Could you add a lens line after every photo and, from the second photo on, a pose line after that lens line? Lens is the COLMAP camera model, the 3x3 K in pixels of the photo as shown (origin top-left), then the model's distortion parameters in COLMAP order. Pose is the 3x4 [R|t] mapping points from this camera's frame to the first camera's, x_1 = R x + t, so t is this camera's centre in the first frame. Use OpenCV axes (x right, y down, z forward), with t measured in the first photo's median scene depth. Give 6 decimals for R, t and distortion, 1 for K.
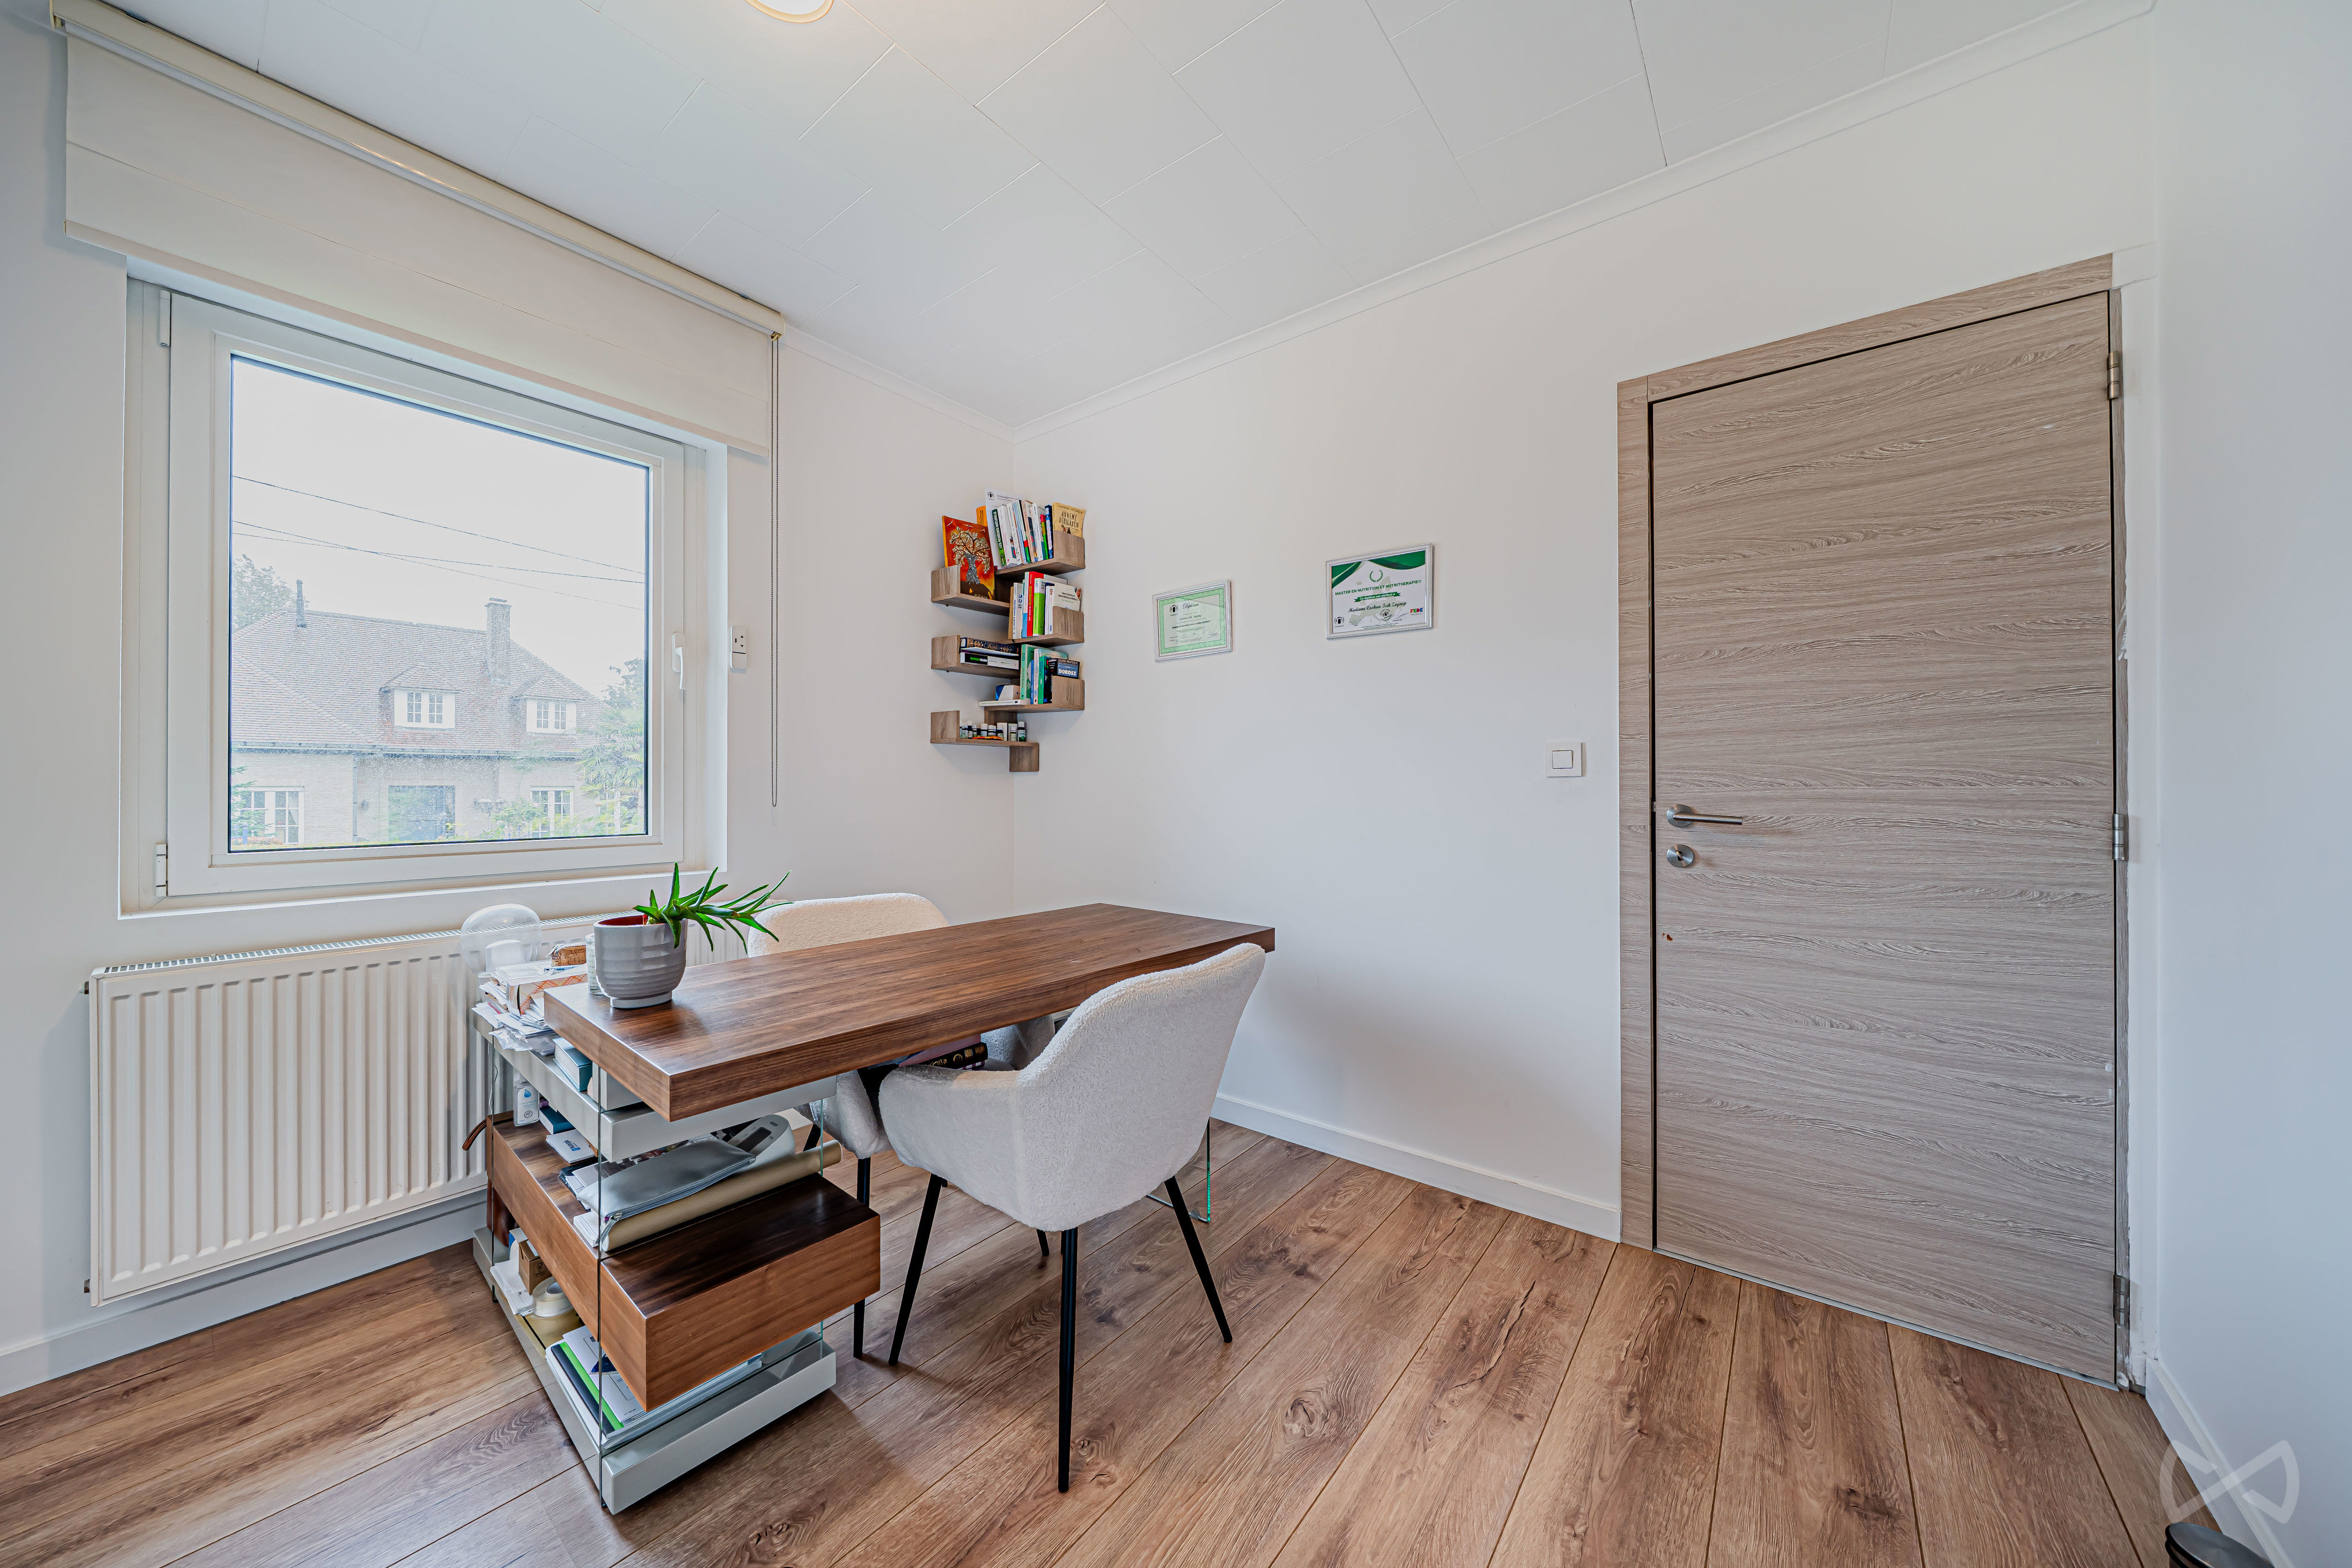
lens RADIAL K [[804.2, 0, 1176.0], [0, 804.2, 784.0], [0, 0, 1]] dist [-0.001979, -0.000102]
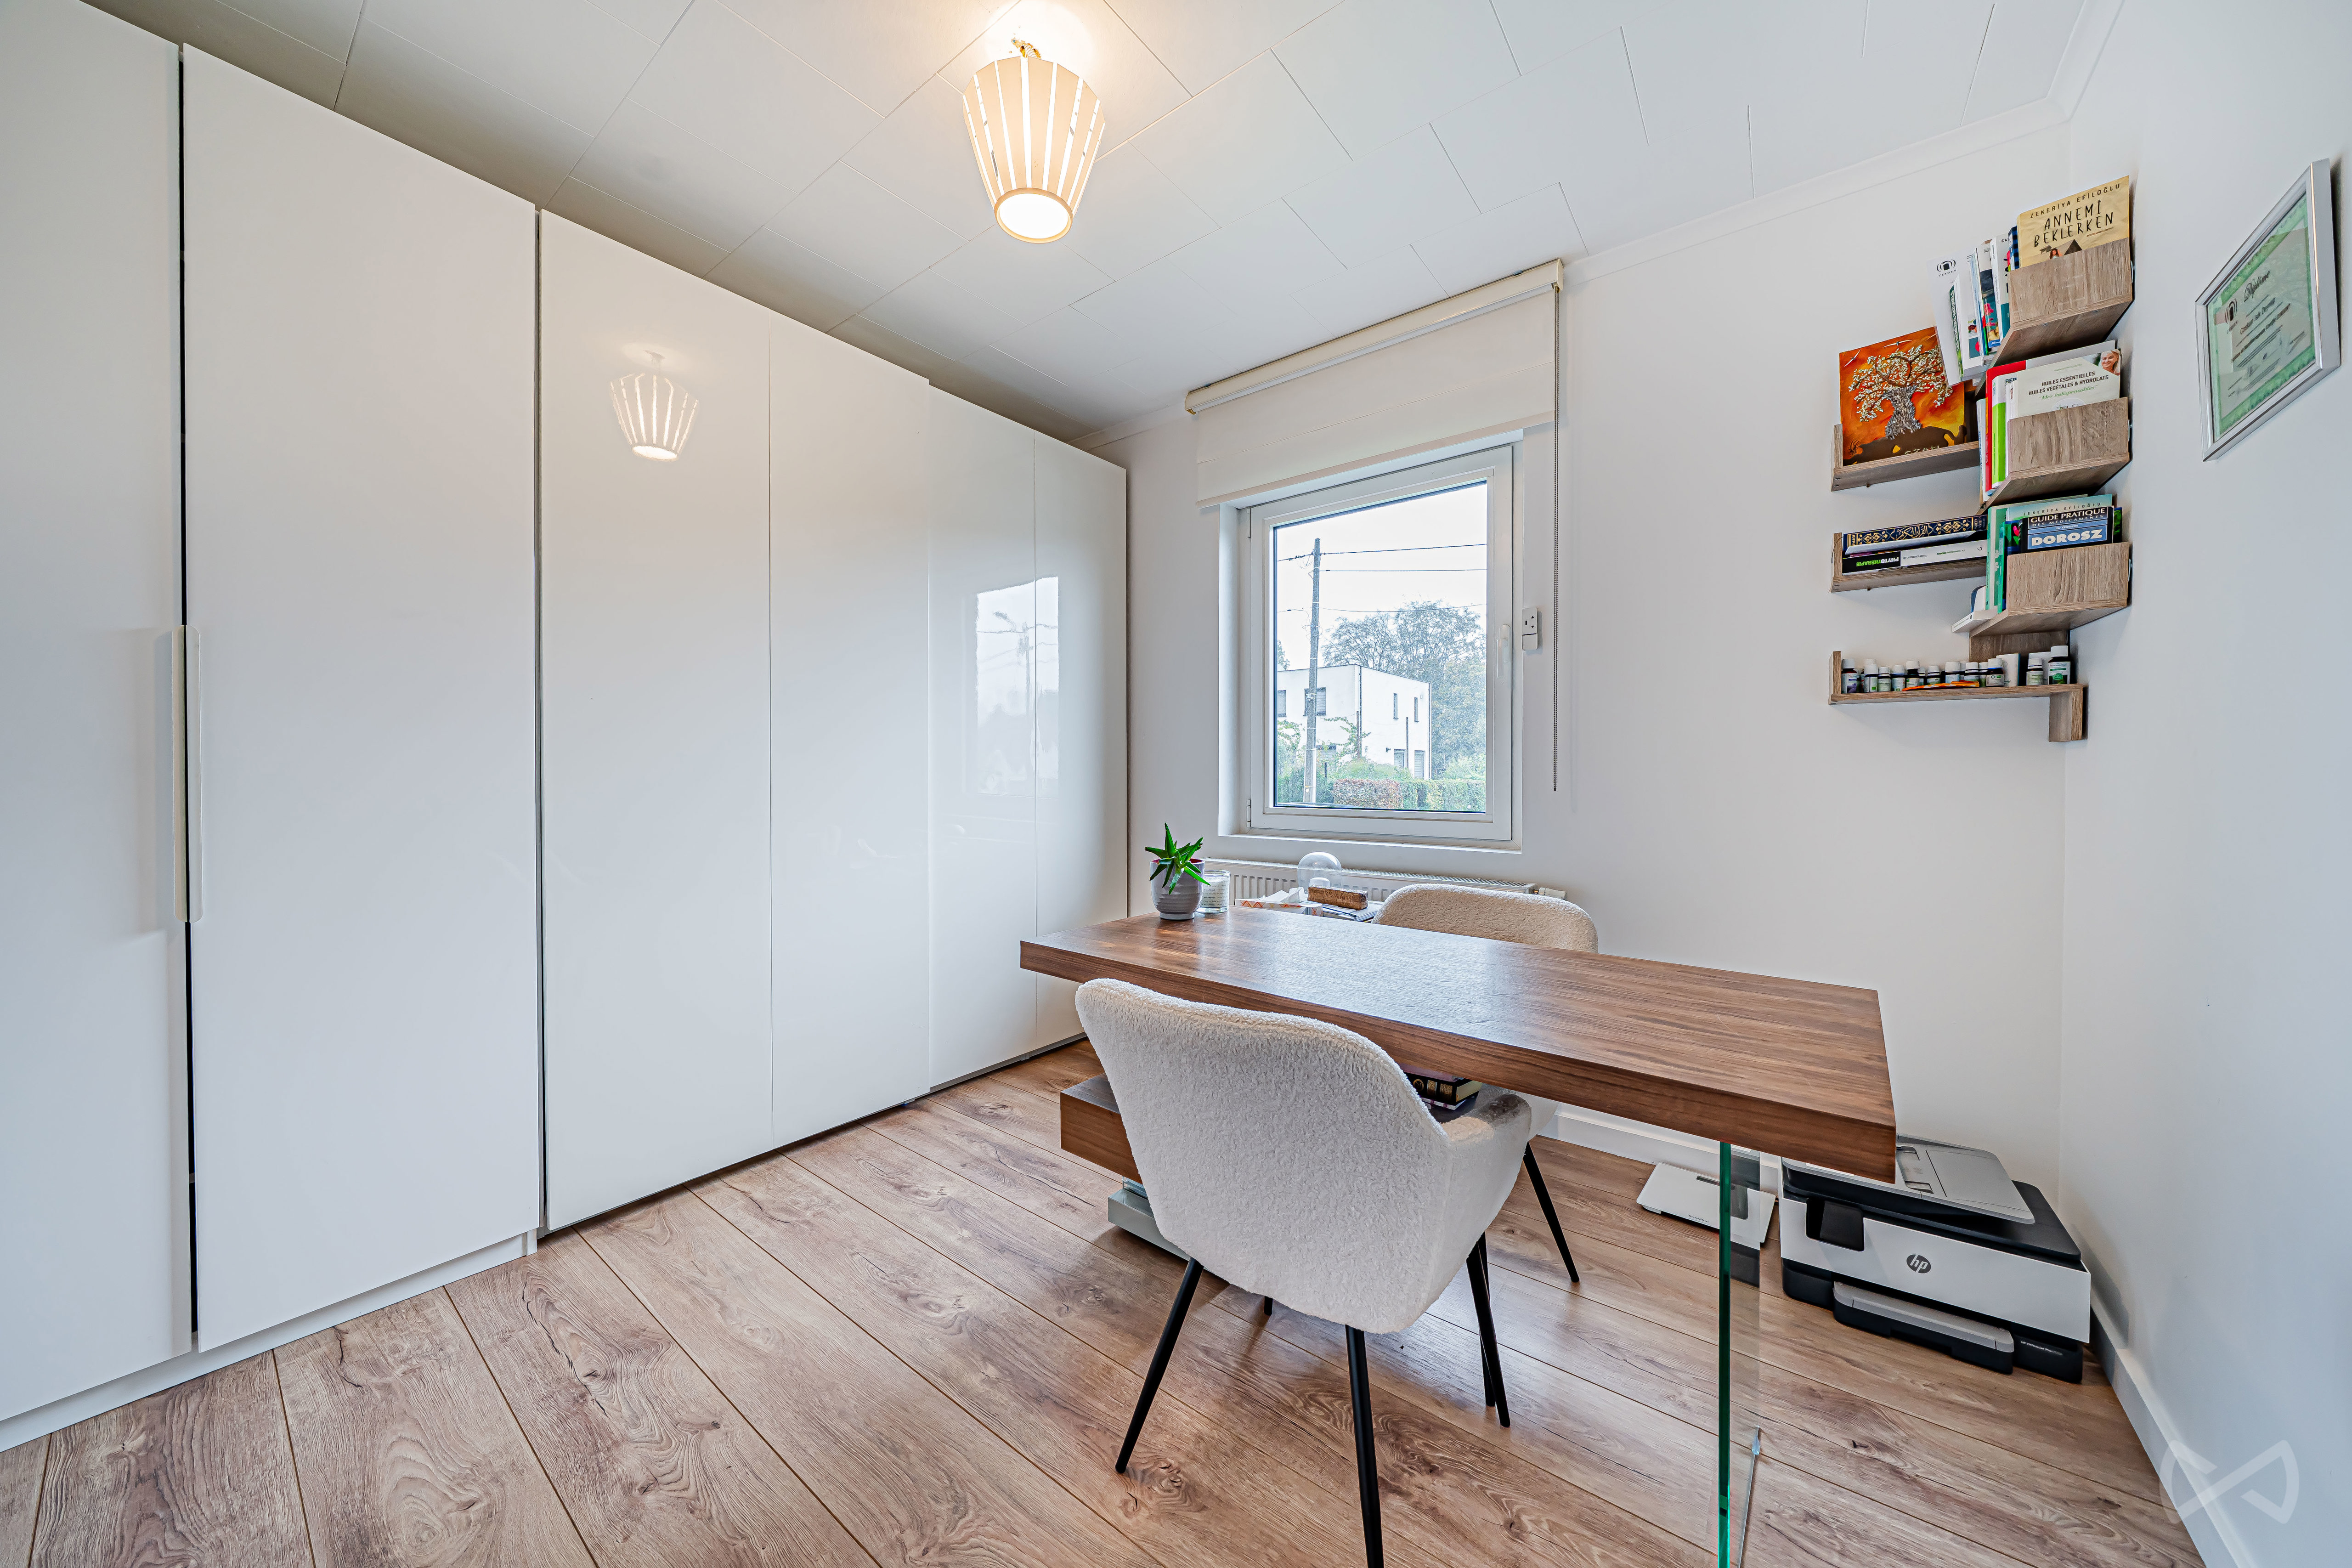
lens RADIAL K [[804.2, 0, 1176.0], [0, 804.2, 784.0], [0, 0, 1]] dist [-0.001979, -0.000102]
pose [[0.001184, 0.015799, -0.999874, 0.445140], [0.002253, 0.999873, 0.015802, 0.003765], [0.999997, -0.002271, 0.001148, 0.561415]]
